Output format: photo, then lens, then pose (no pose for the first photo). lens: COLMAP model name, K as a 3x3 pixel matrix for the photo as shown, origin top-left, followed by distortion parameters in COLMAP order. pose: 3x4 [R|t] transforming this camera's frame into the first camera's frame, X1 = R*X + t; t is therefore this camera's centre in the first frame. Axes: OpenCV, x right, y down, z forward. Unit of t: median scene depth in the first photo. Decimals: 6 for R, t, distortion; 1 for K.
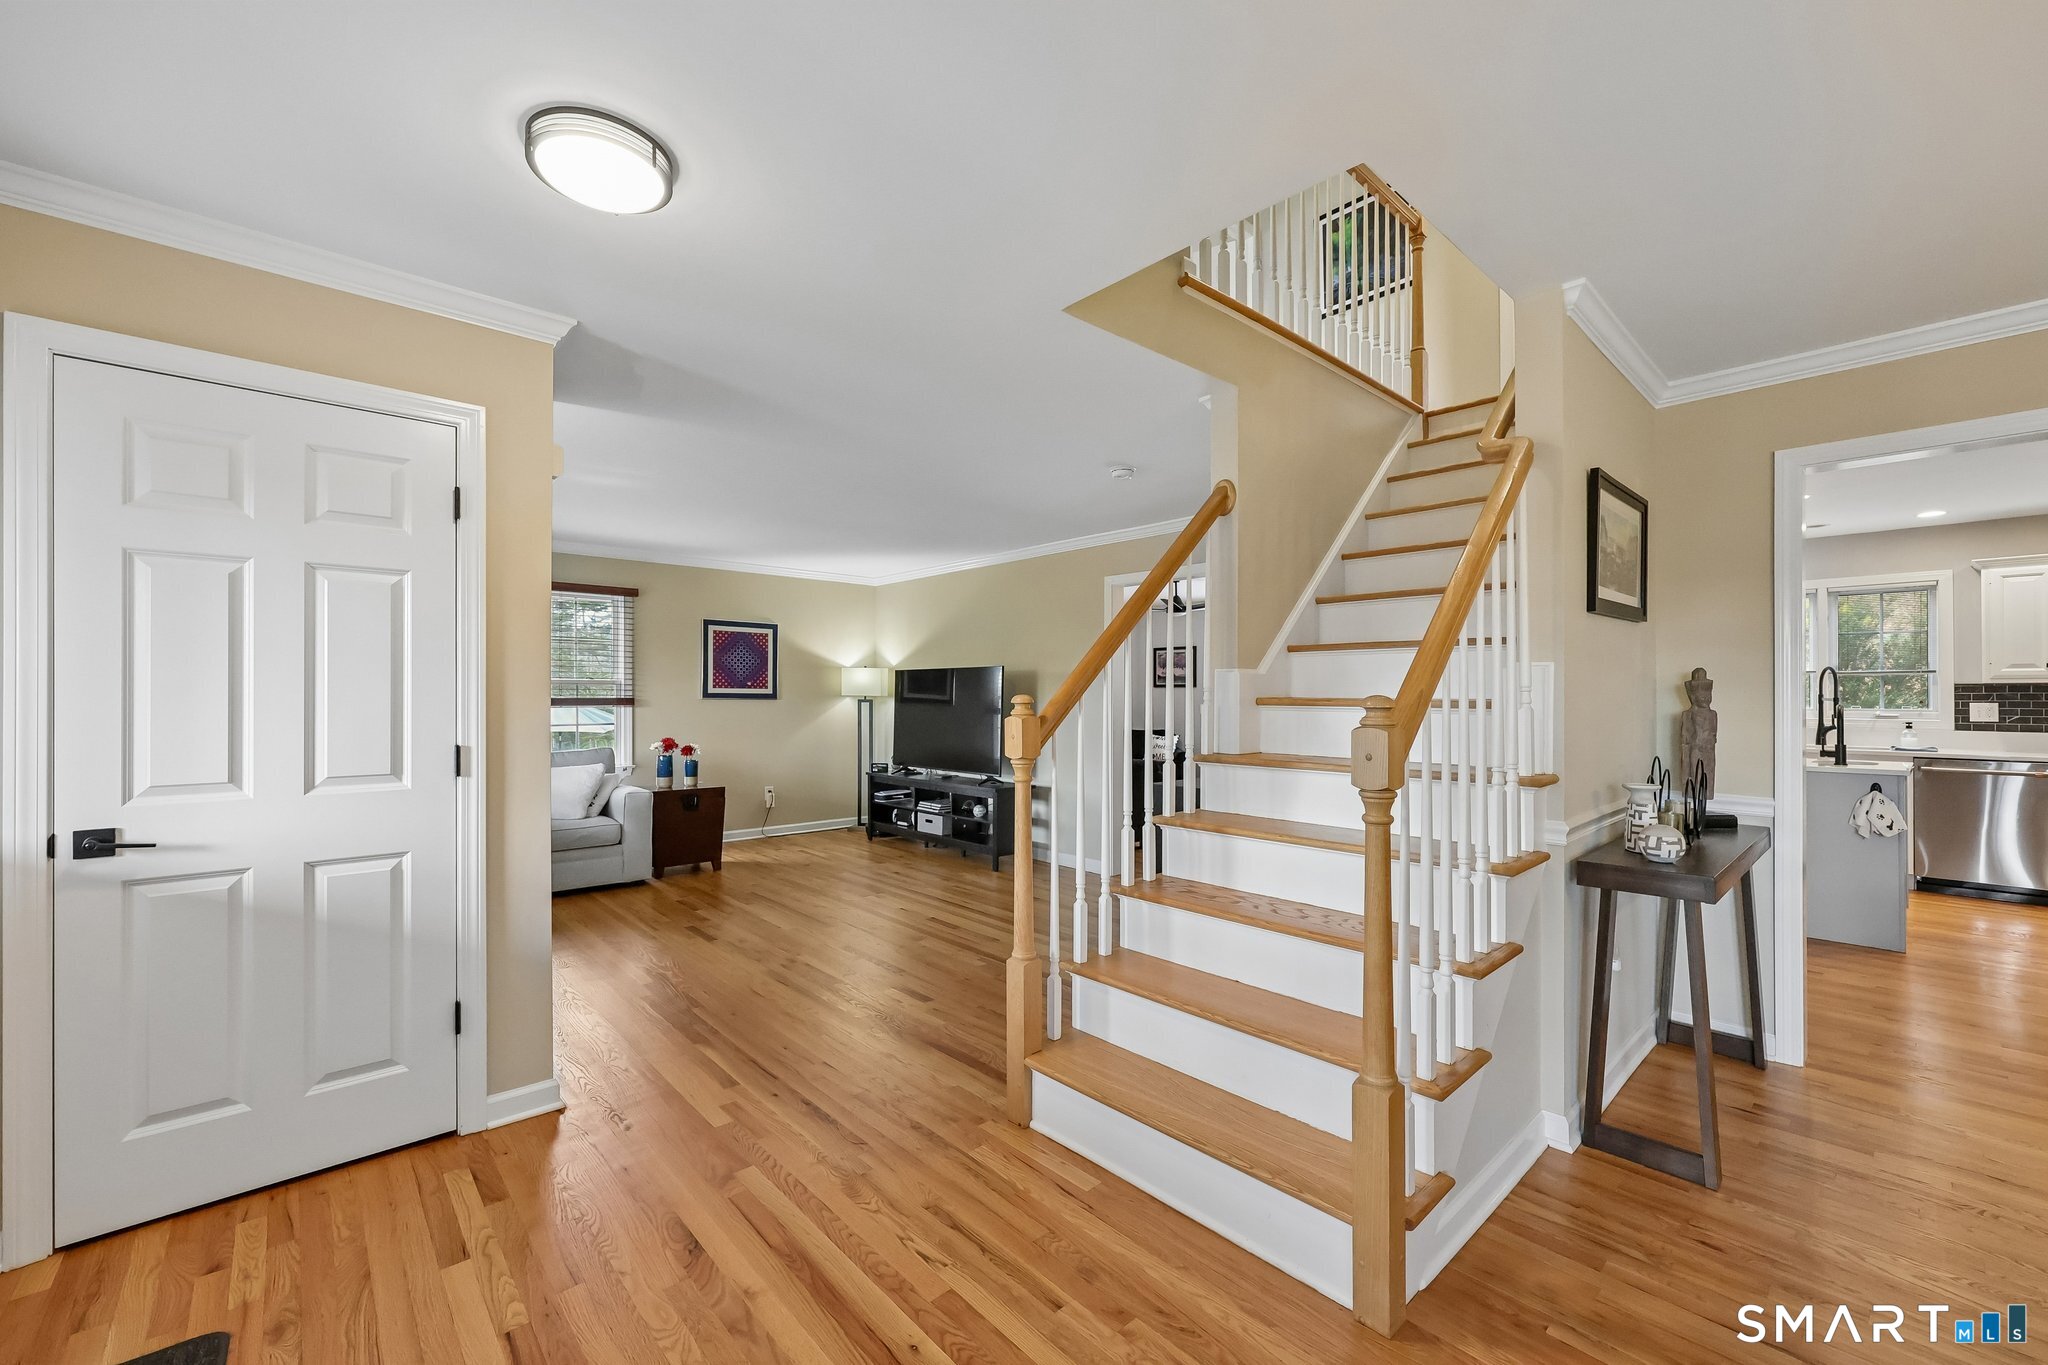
lens RADIAL K [[822.2, 0, 1034.6], [0, 822.2, 699.1], [0, 0, 1]] dist [0.002238, 0.000451]
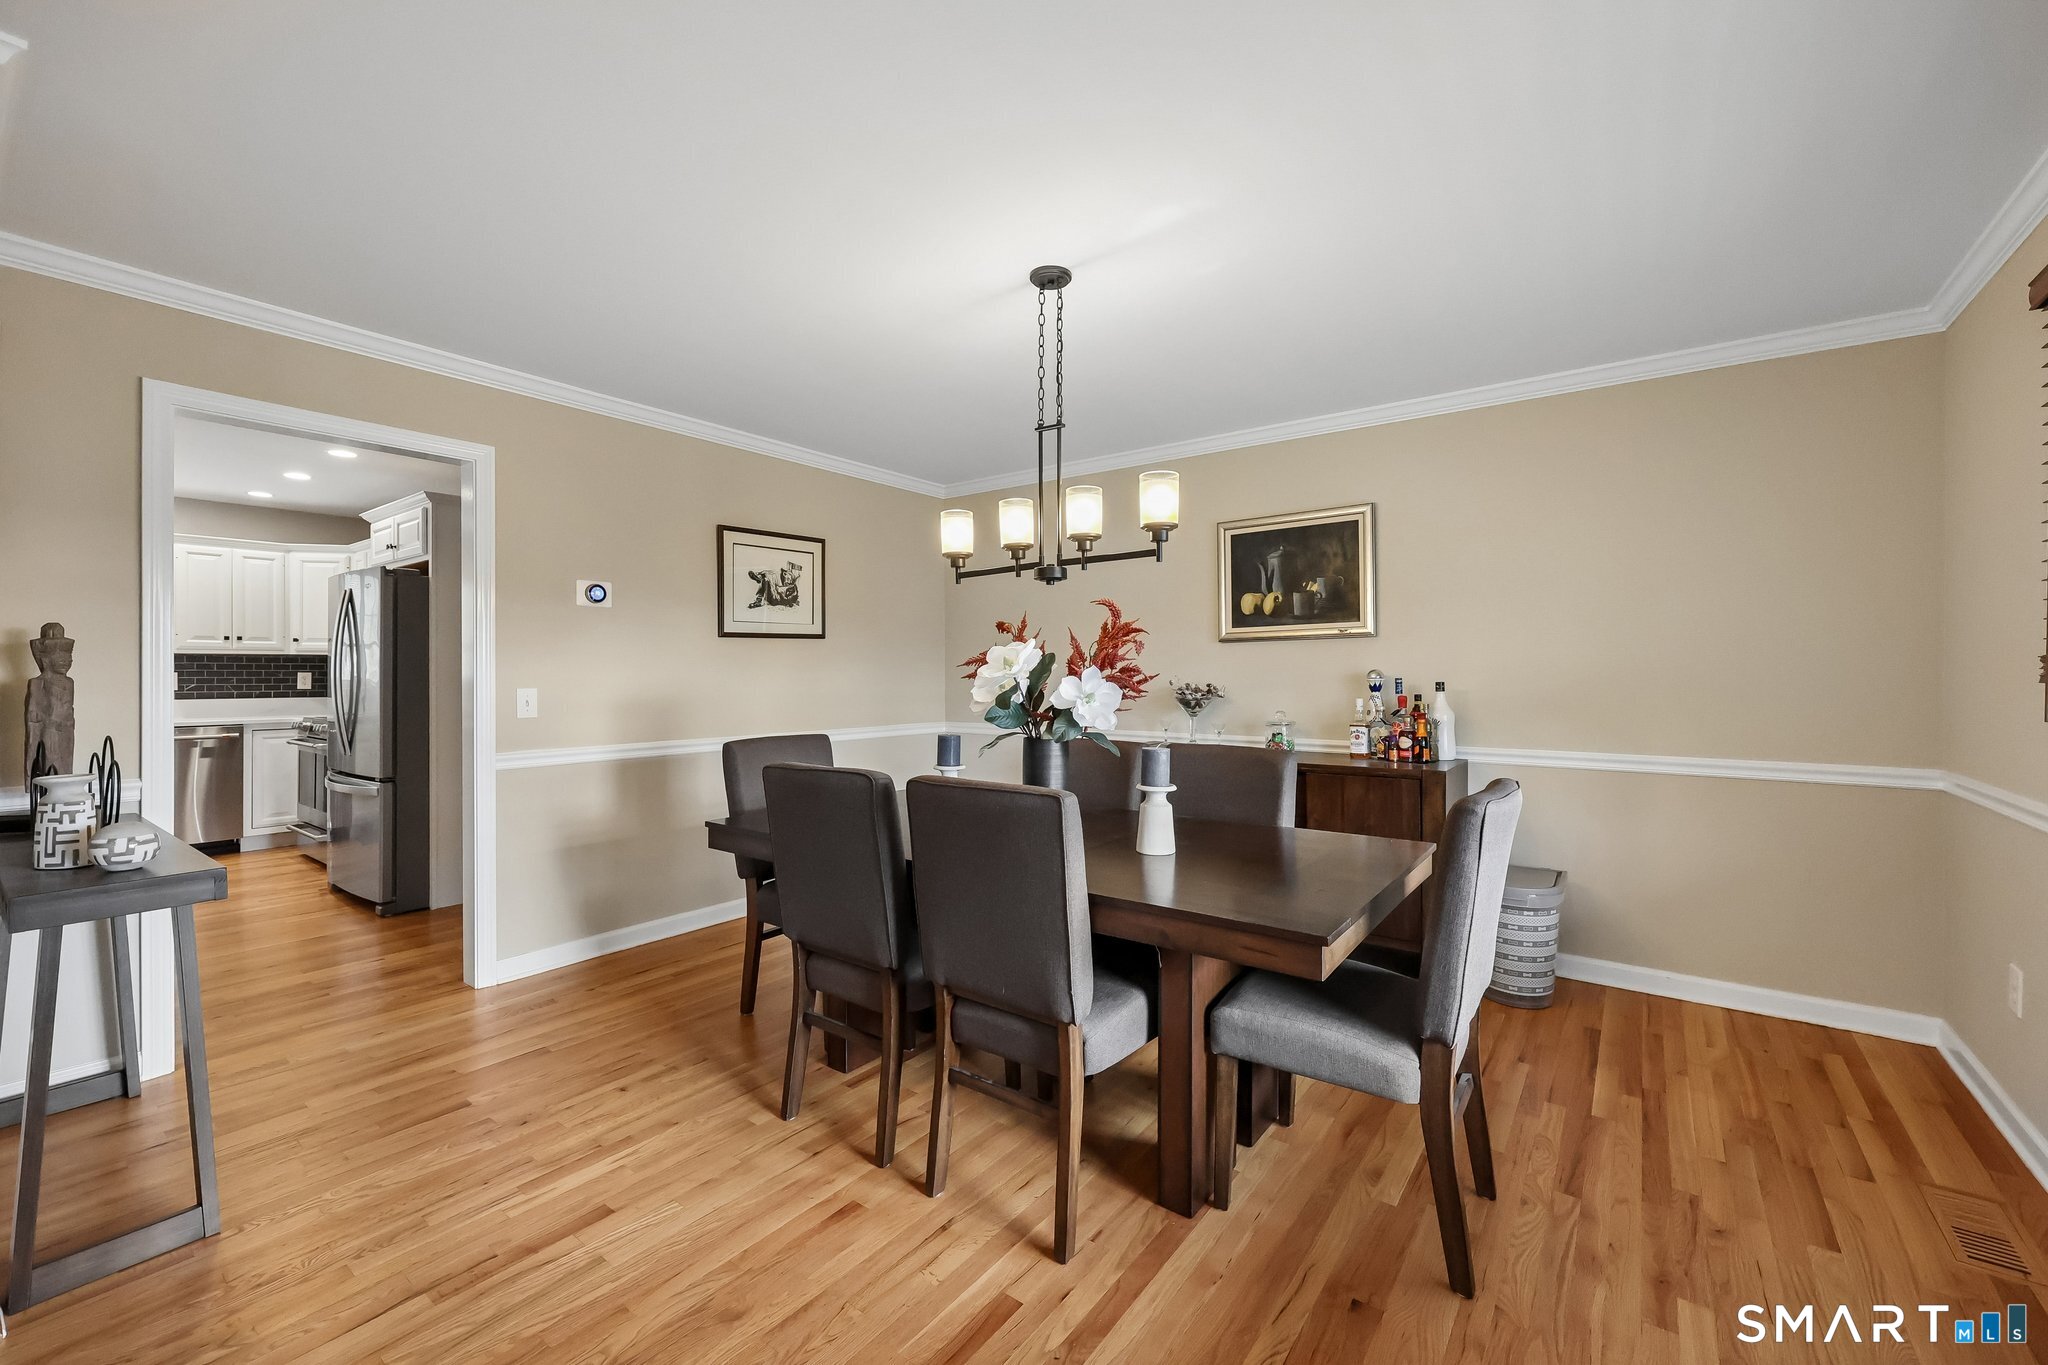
lens RADIAL K [[822.2, 0, 1042.5], [0, 822.2, 669.5], [0, 0, 1]] dist [0.002238, 0.000451]
pose [[-0.187474, 0.001724, 0.982268, -0.066856], [0.001935, 0.999997, -0.001386, 0.004434], [-0.982268, 0.001641, -0.187477, 0.117397]]
